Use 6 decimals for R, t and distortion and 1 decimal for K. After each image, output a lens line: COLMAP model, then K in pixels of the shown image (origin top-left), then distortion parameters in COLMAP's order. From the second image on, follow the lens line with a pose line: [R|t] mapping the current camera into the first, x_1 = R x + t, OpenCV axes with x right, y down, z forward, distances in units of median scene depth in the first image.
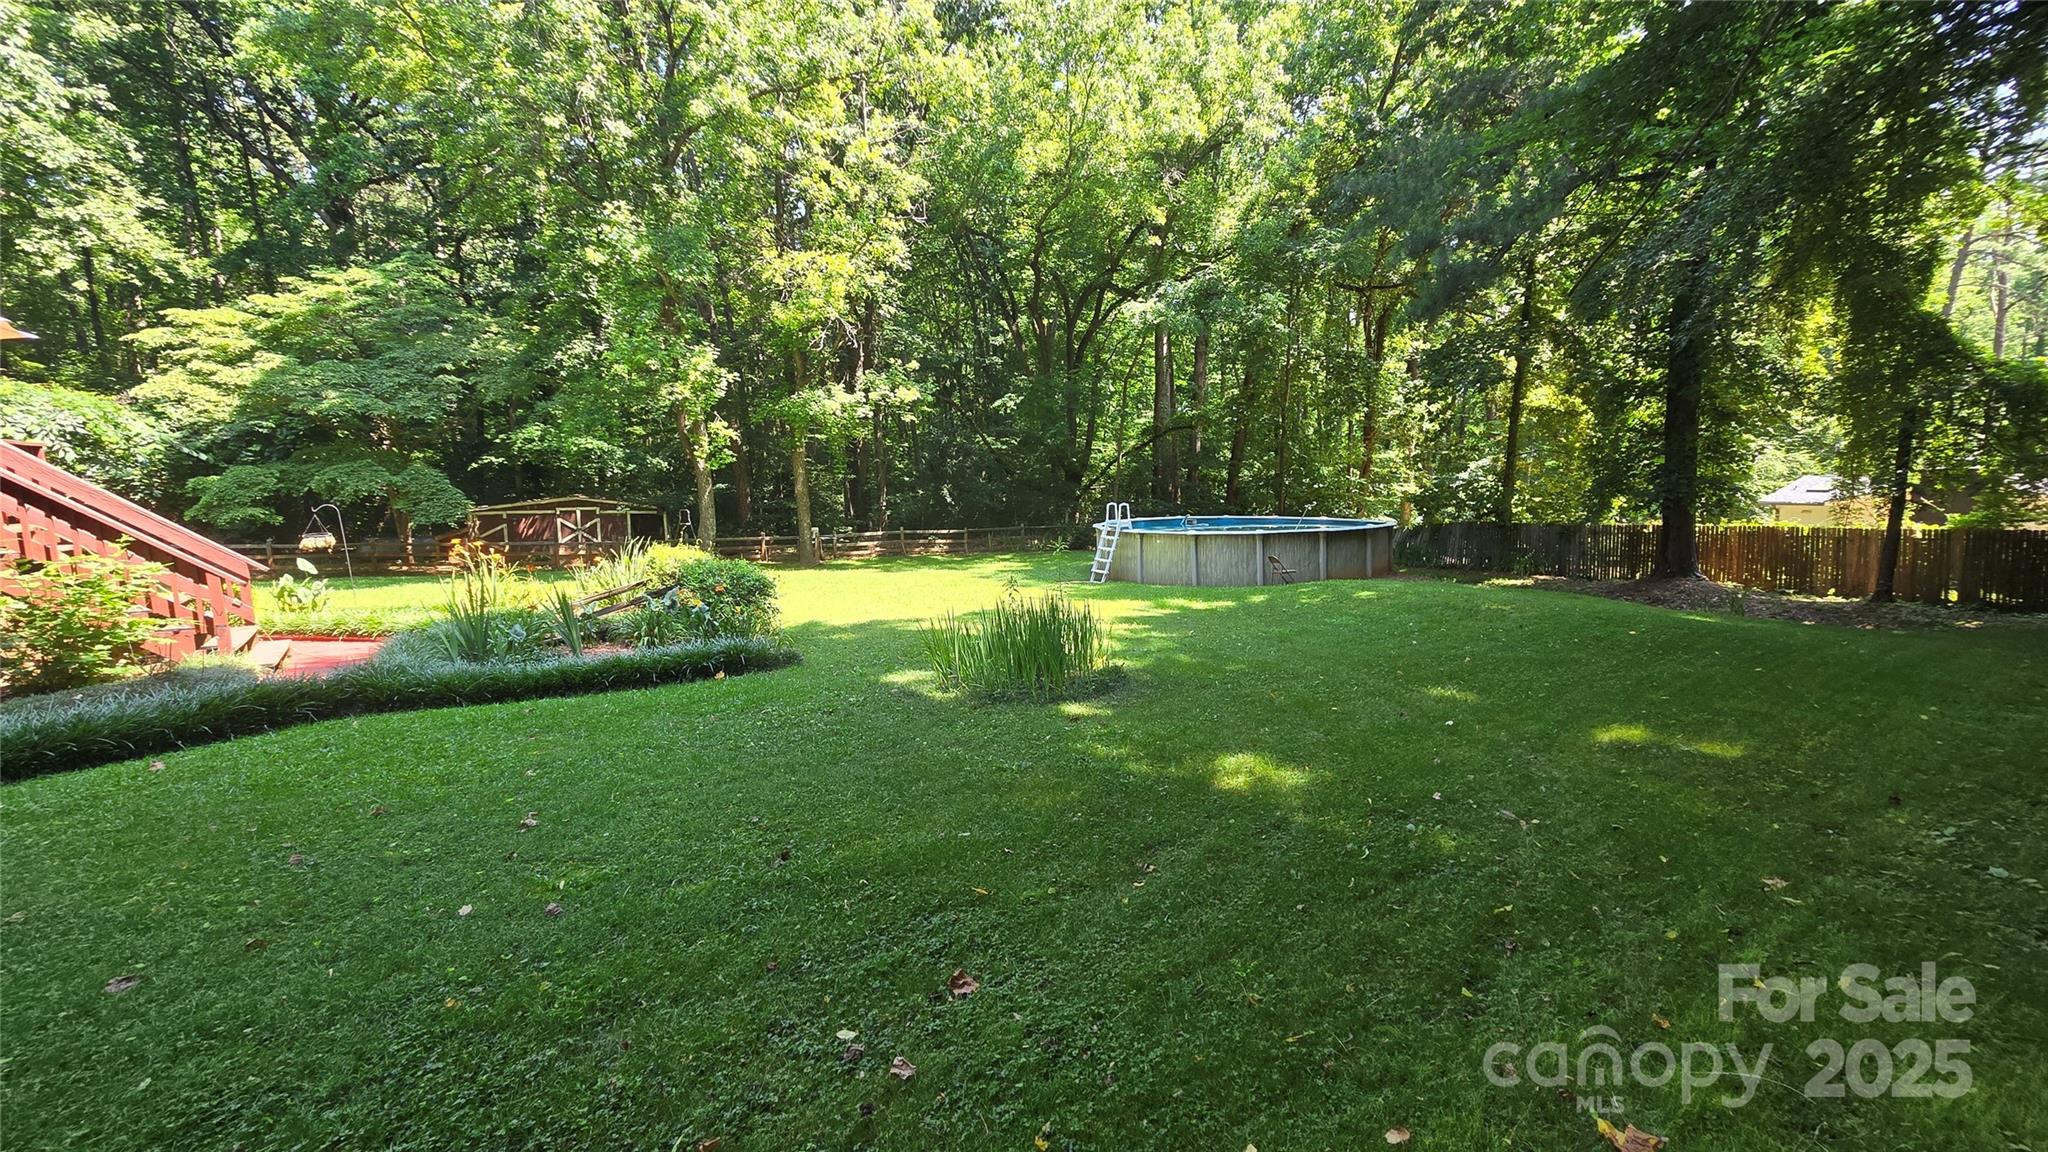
lens RADIAL K [[842.5, 0, 1023.5], [0, 842.5, 570.4], [0, 0, 1]] dist [-0.000214, 0.000067]
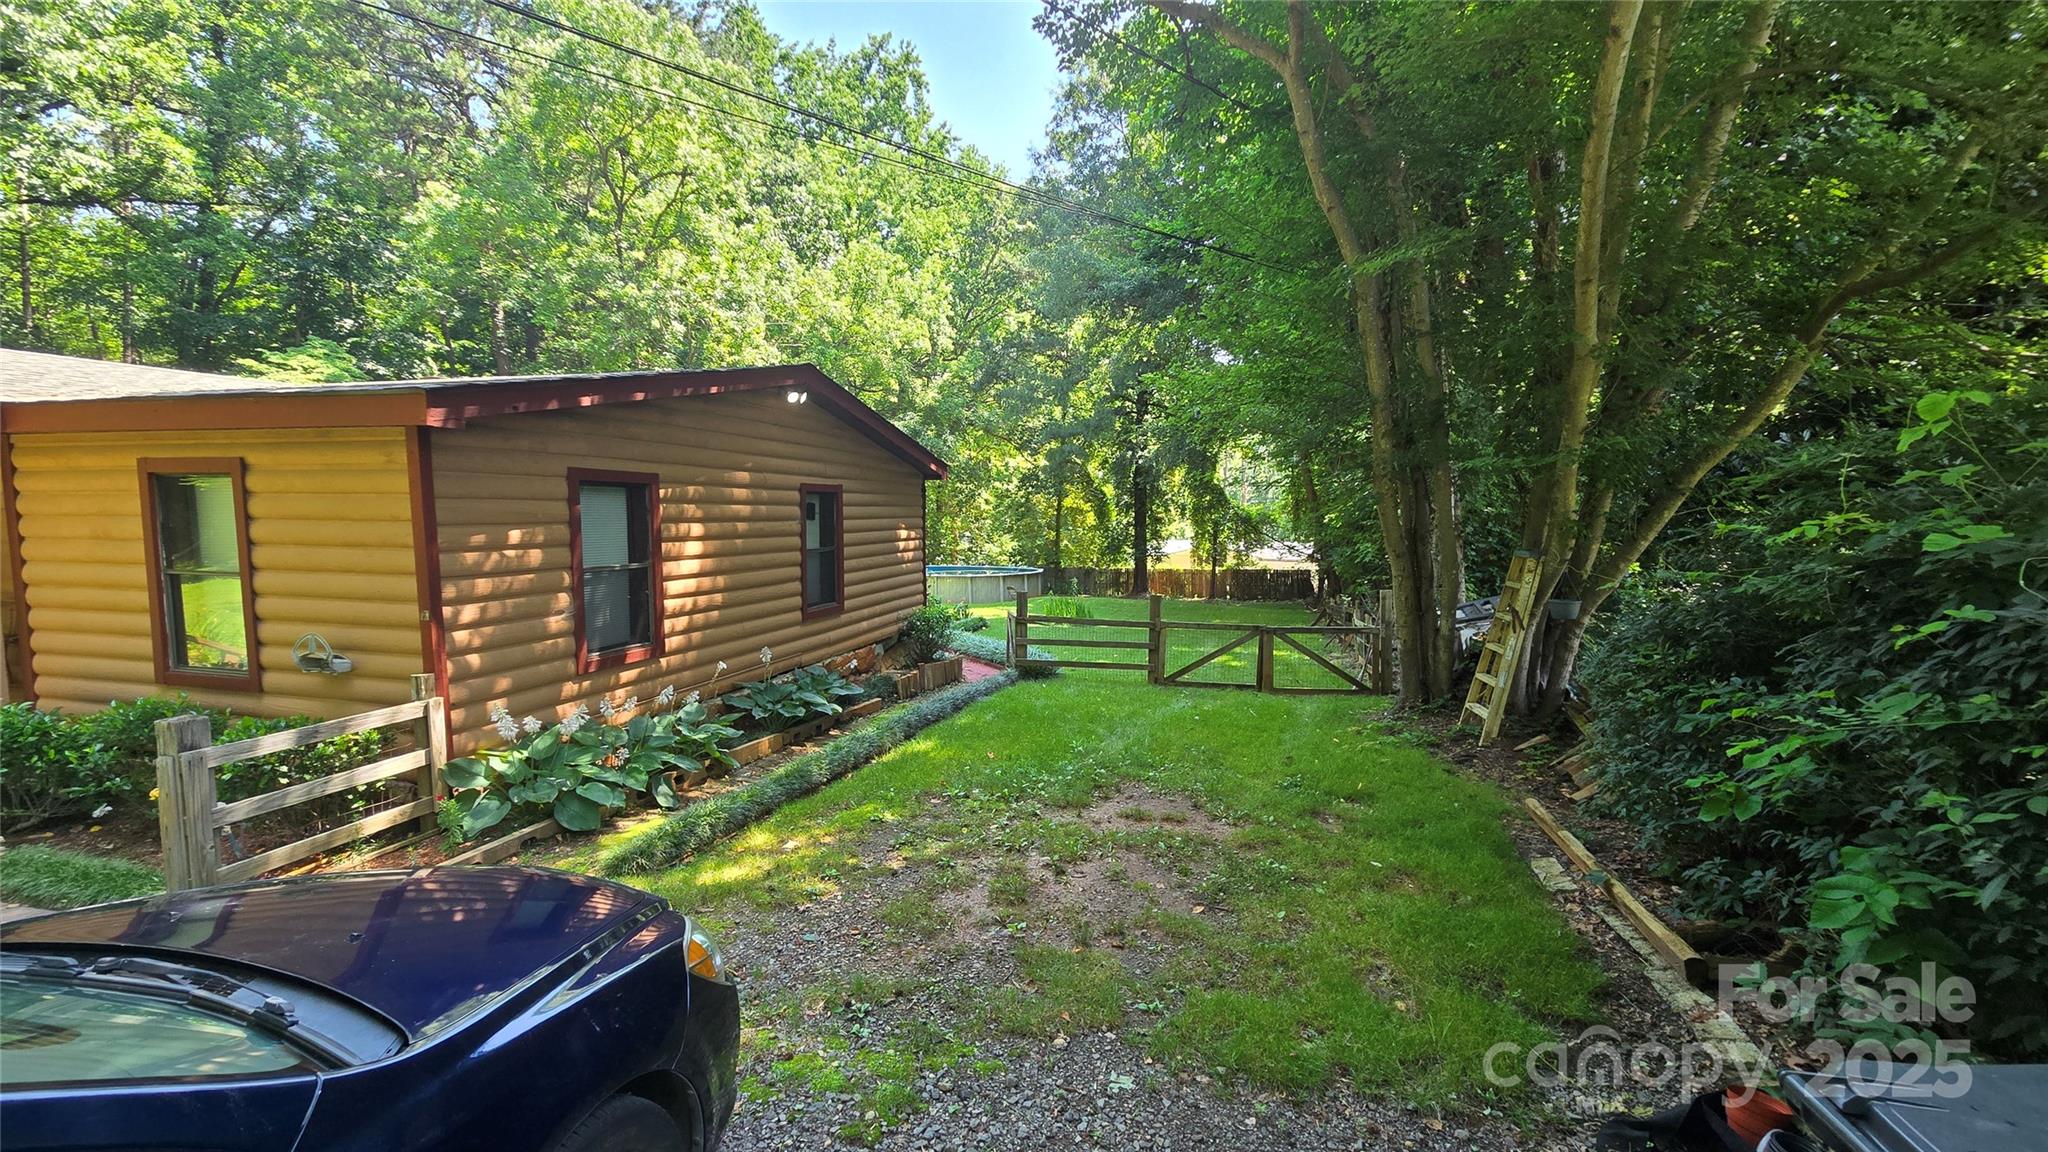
lens RADIAL K [[842.5, 0, 1023.8], [0, 842.5, 584.6], [0, 0, 1]] dist [-0.000214, 0.000067]
pose [[0.788148, -0.022235, 0.615084, -0.843362], [0.043394, 0.998868, -0.019495, 0.018270], [-0.613954, 0.042056, 0.788221, -0.557063]]
